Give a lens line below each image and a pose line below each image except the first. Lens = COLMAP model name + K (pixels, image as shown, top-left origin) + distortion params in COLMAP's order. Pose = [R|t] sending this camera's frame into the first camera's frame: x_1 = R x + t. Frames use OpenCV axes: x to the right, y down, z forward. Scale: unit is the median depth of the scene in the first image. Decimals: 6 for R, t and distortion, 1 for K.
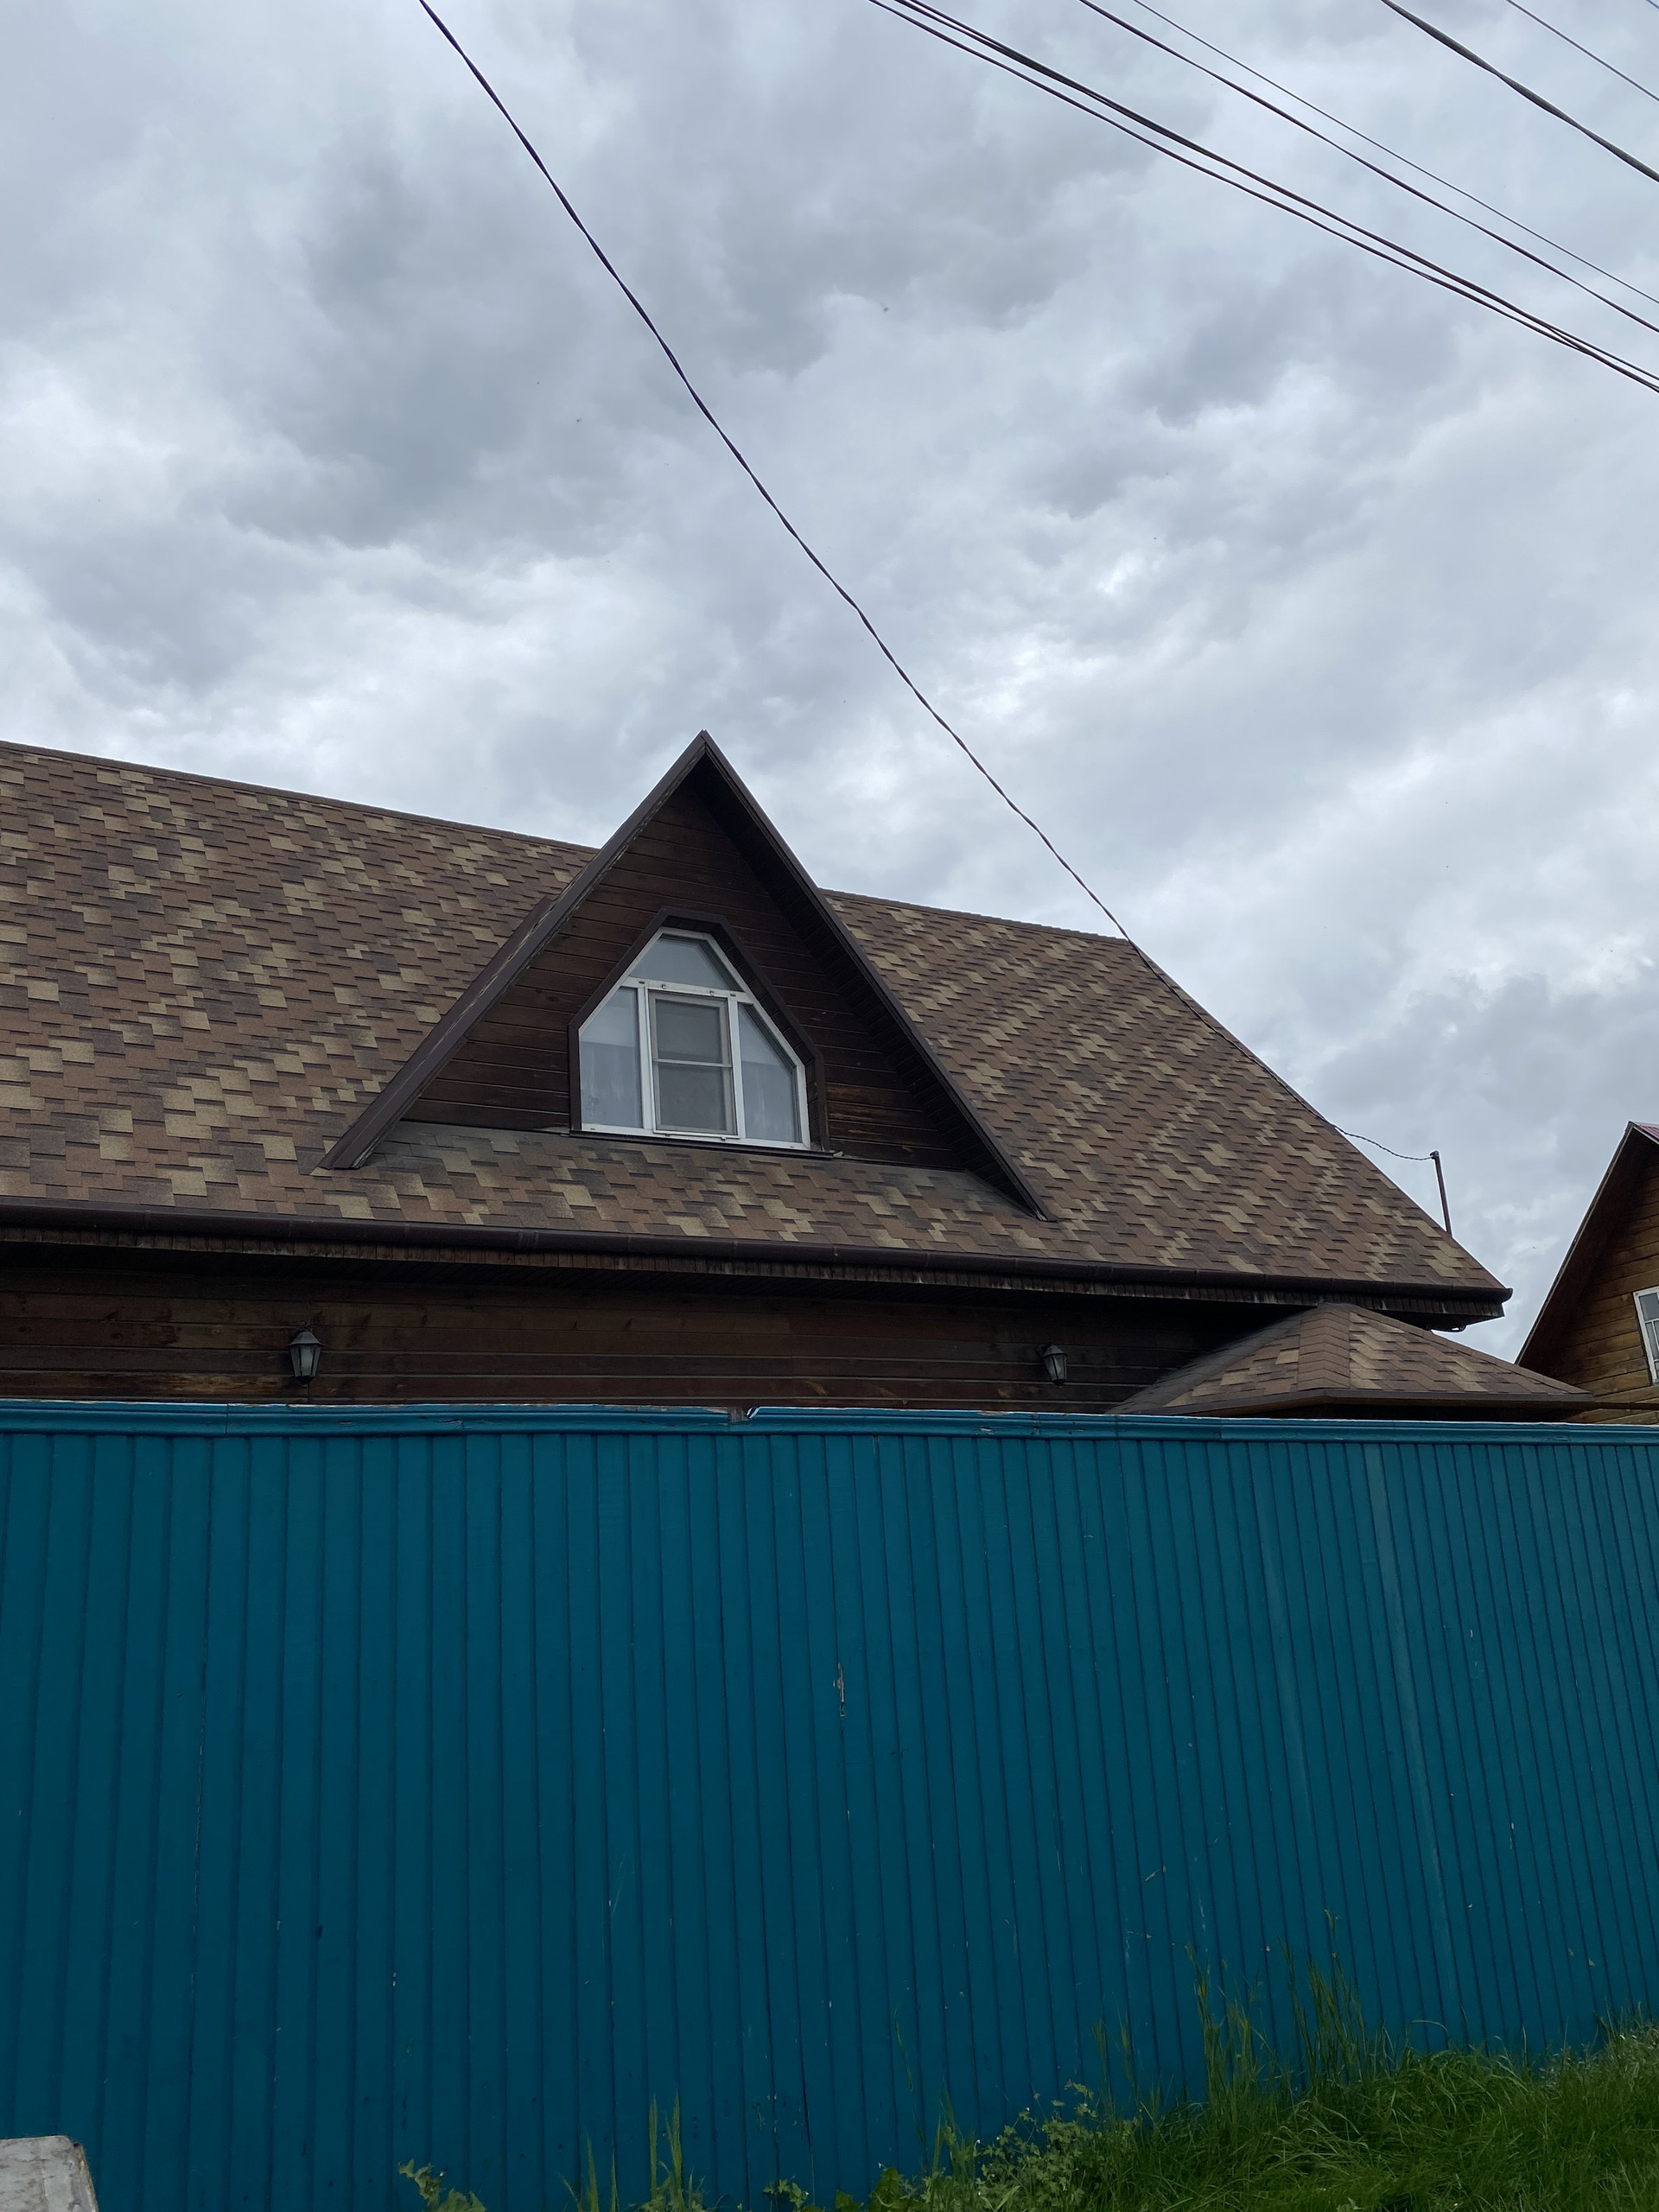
lens RADIAL K [[1675.1, 0, 829.7], [0, 1675.1, 1141.0], [0, 0, 1]] dist [0.165013, -0.514836]
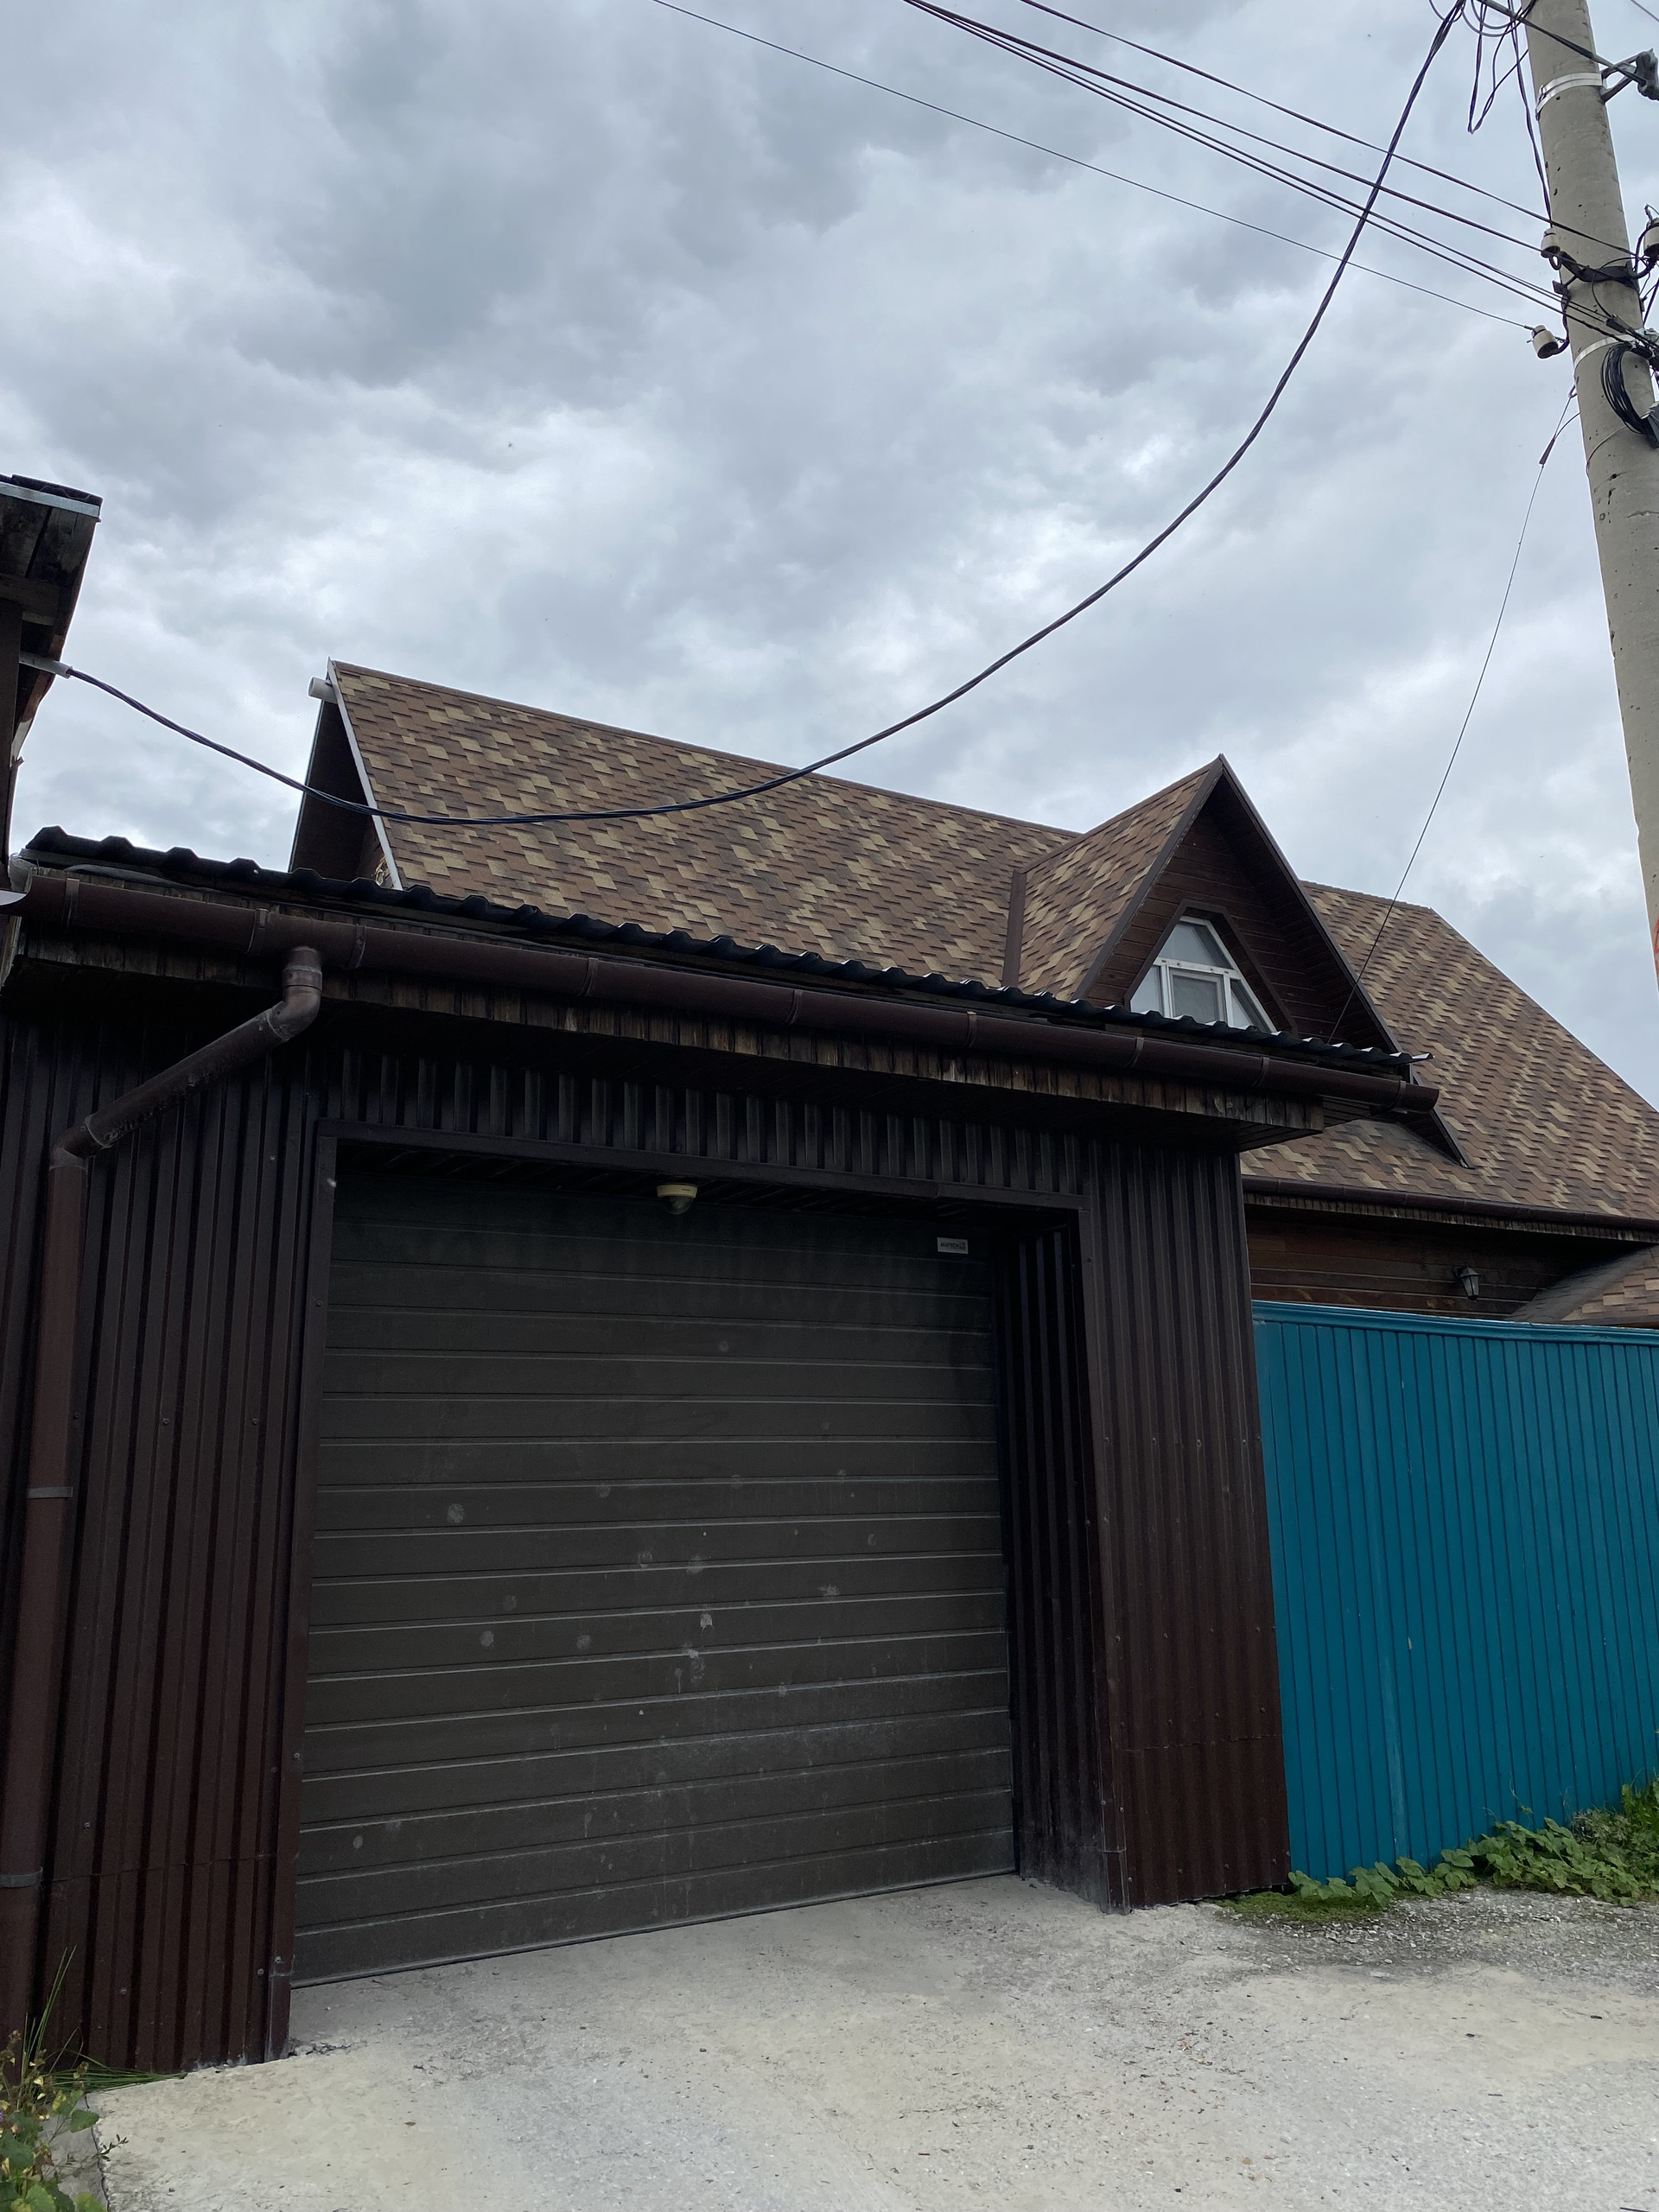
lens RADIAL K [[1685.0, 0, 751.8], [0, 1685.0, 1139.0], [0, 0, 1]] dist [0.055776, -0.171540]
pose [[0.998841, 0.048070, -0.002365, -0.300897], [-0.047718, 0.995539, 0.081399, -0.037921], [0.006267, -0.081192, 0.996679, -0.184632]]
